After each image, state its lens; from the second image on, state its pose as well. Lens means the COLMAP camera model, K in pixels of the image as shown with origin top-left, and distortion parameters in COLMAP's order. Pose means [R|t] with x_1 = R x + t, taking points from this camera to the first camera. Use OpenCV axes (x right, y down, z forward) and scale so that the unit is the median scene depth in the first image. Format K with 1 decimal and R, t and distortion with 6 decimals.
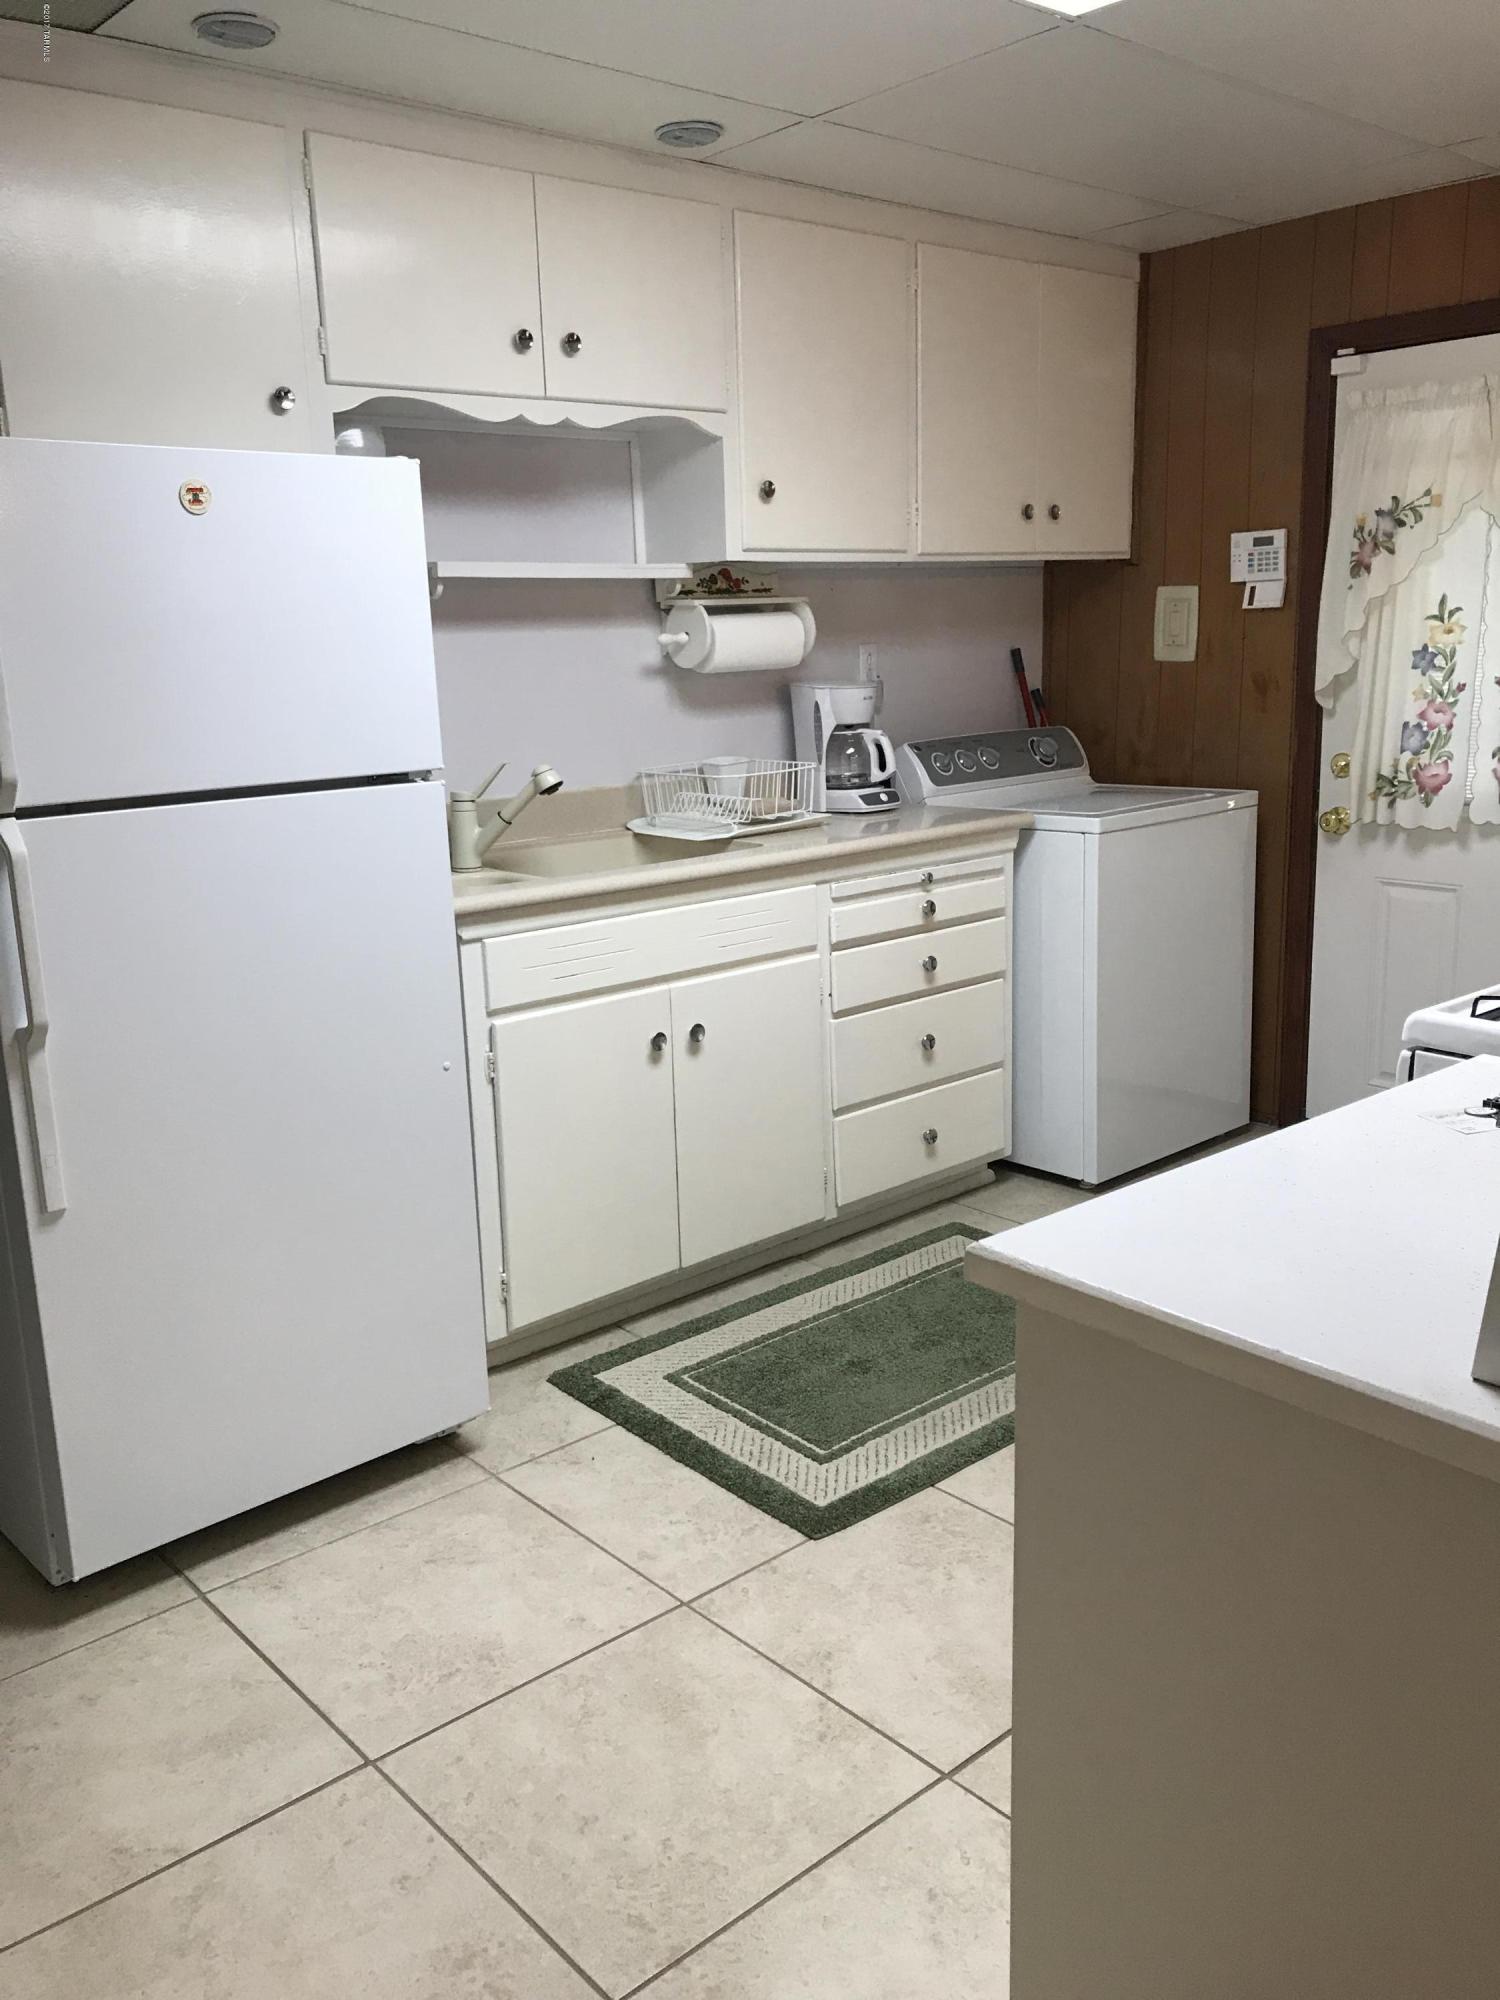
lens RADIAL K [[1637.4, 0, 750.0], [0, 1637.4, 1007.5], [0, 0, 1]] dist [0.060154, -0.048246]
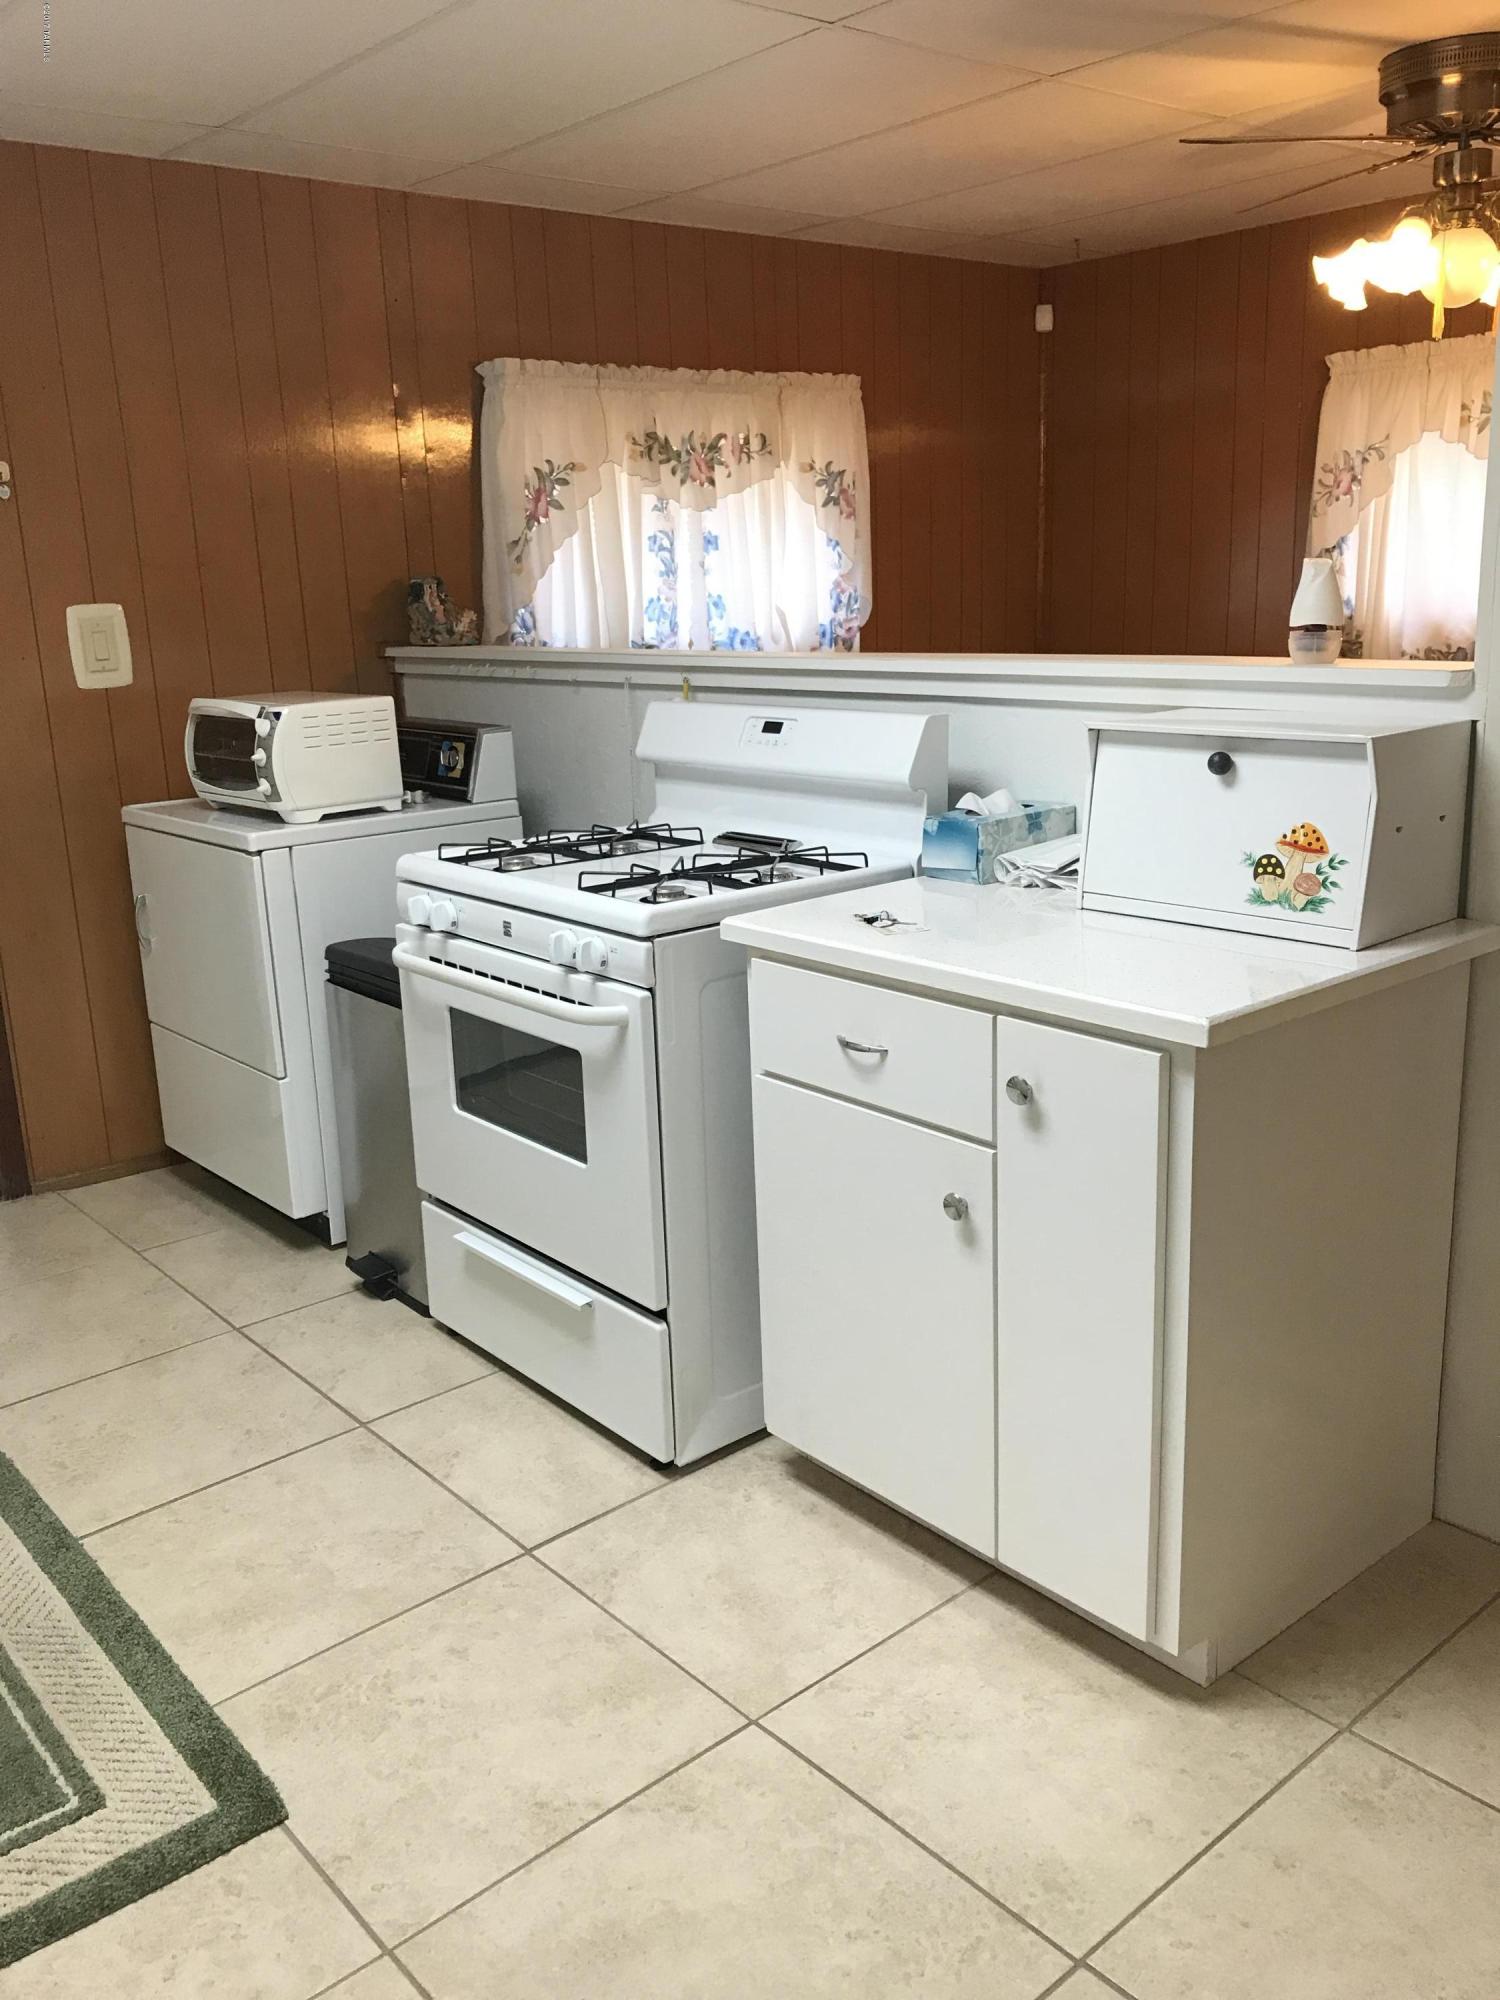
lens RADIAL K [[1637.4, 0, 748.0], [0, 1637.4, 1000.9], [0, 0, 1]] dist [0.060154, -0.048246]
pose [[0.007300, -0.219304, 0.975629, -0.522162], [0.258250, 0.942971, 0.210030, -0.111406], [-0.966050, 0.250423, 0.063519, 0.559656]]
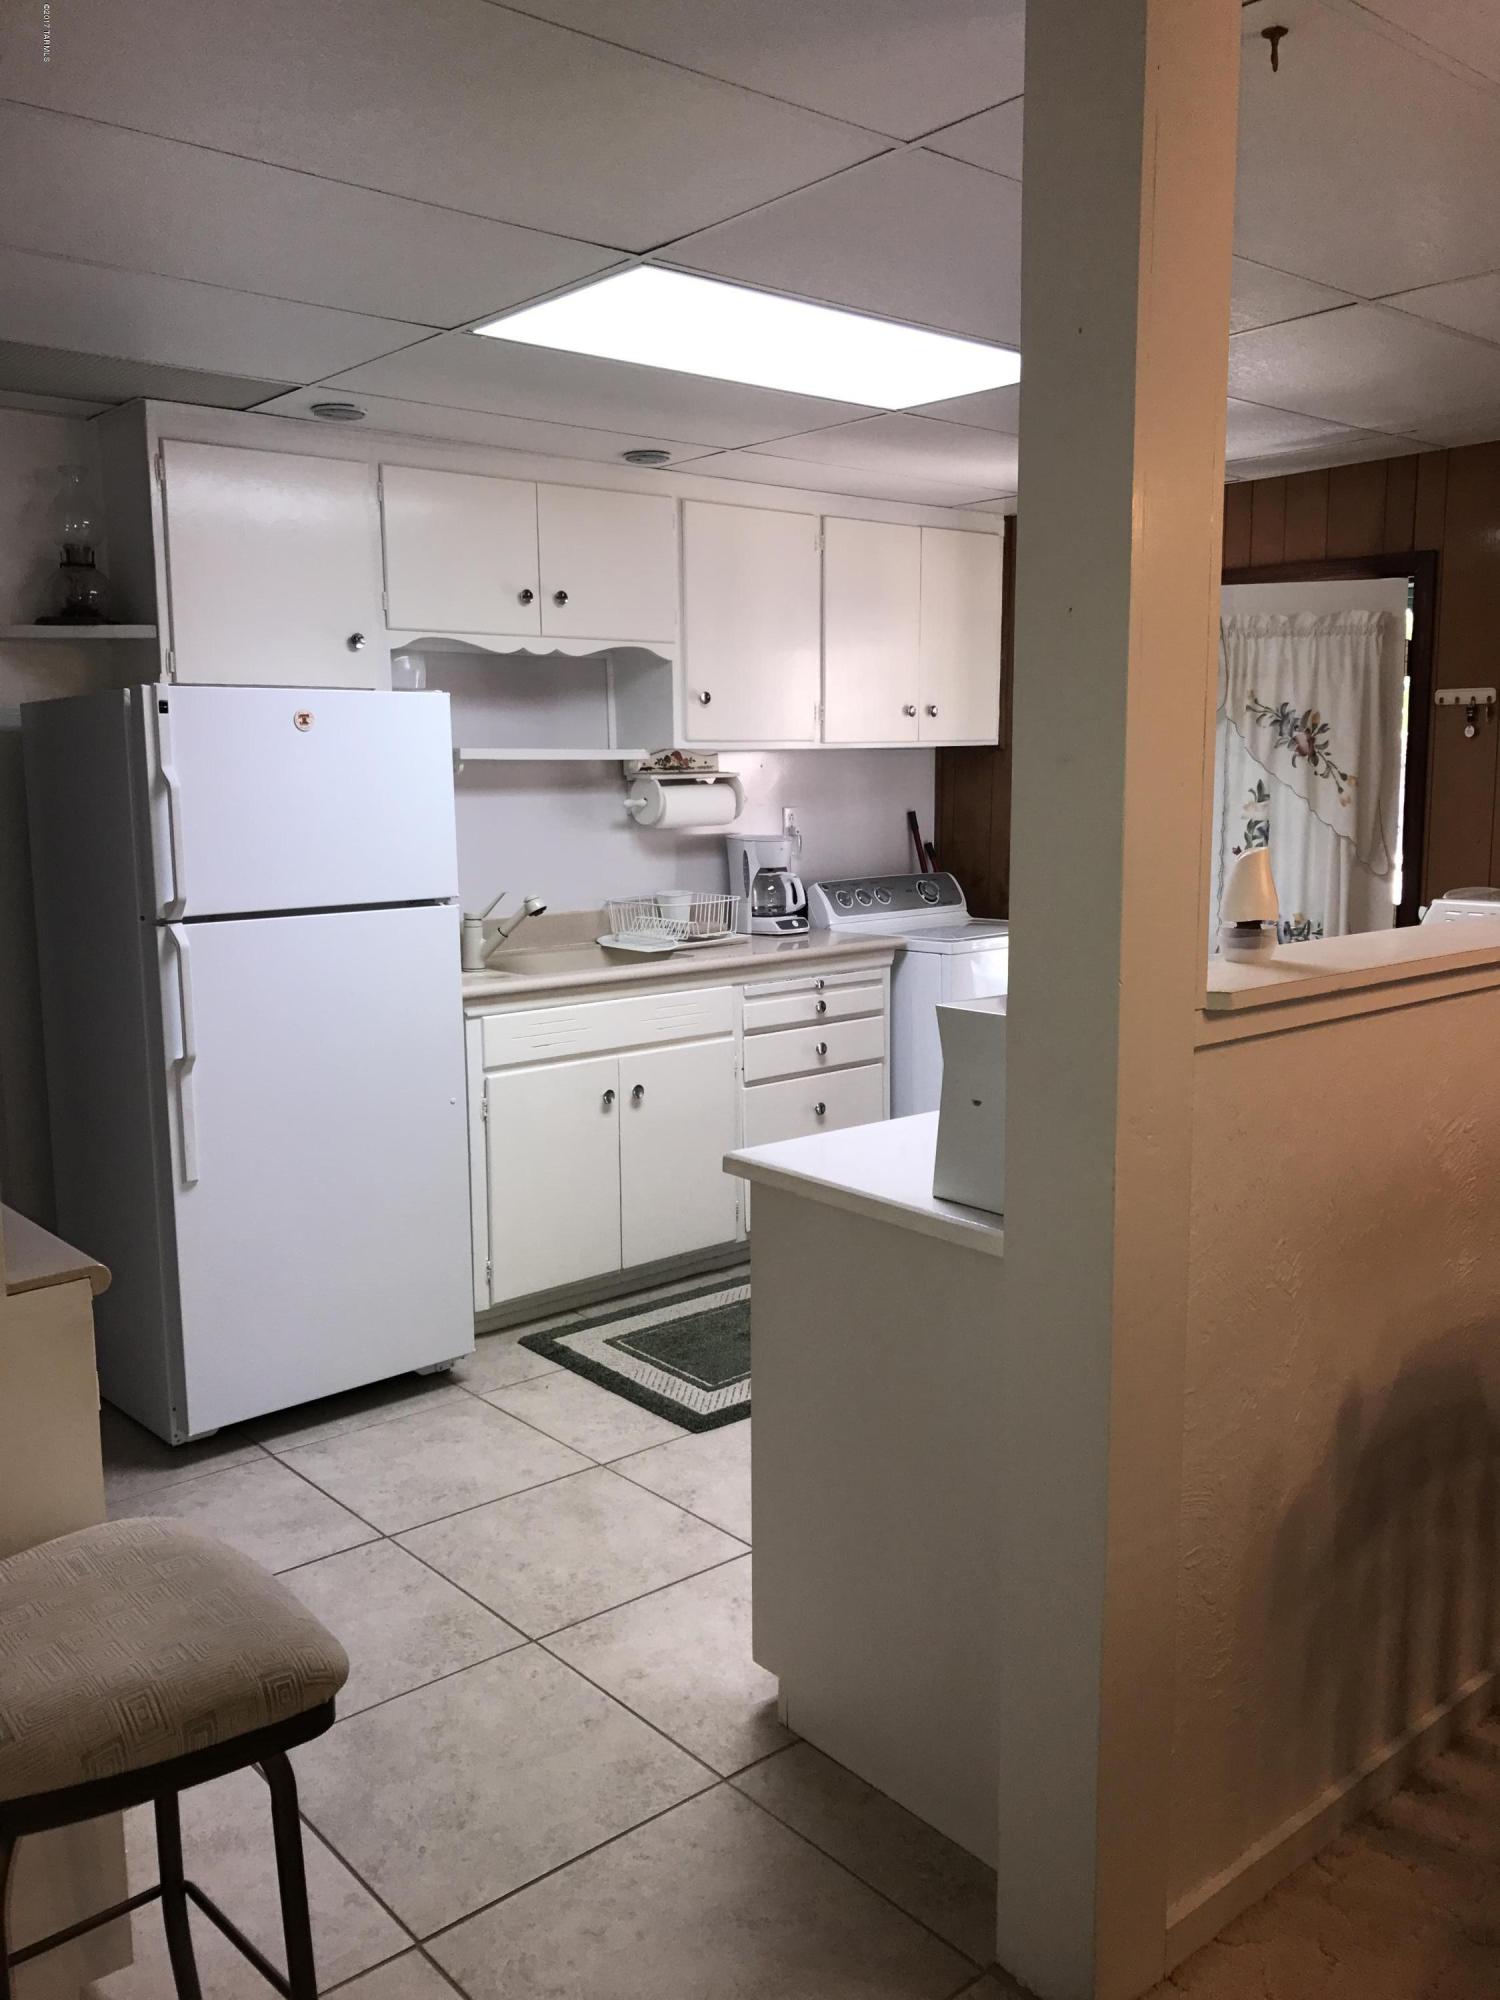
lens RADIAL K [[1637.4, 0, 745.5], [0, 1637.4, 1000.3], [0, 0, 1]] dist [0.060154, -0.048246]
pose [[0.999716, 0.020599, -0.011949, 0.077760], [-0.021509, 0.996413, -0.081841, 0.053565], [0.010220, 0.082075, 0.996574, -0.391306]]
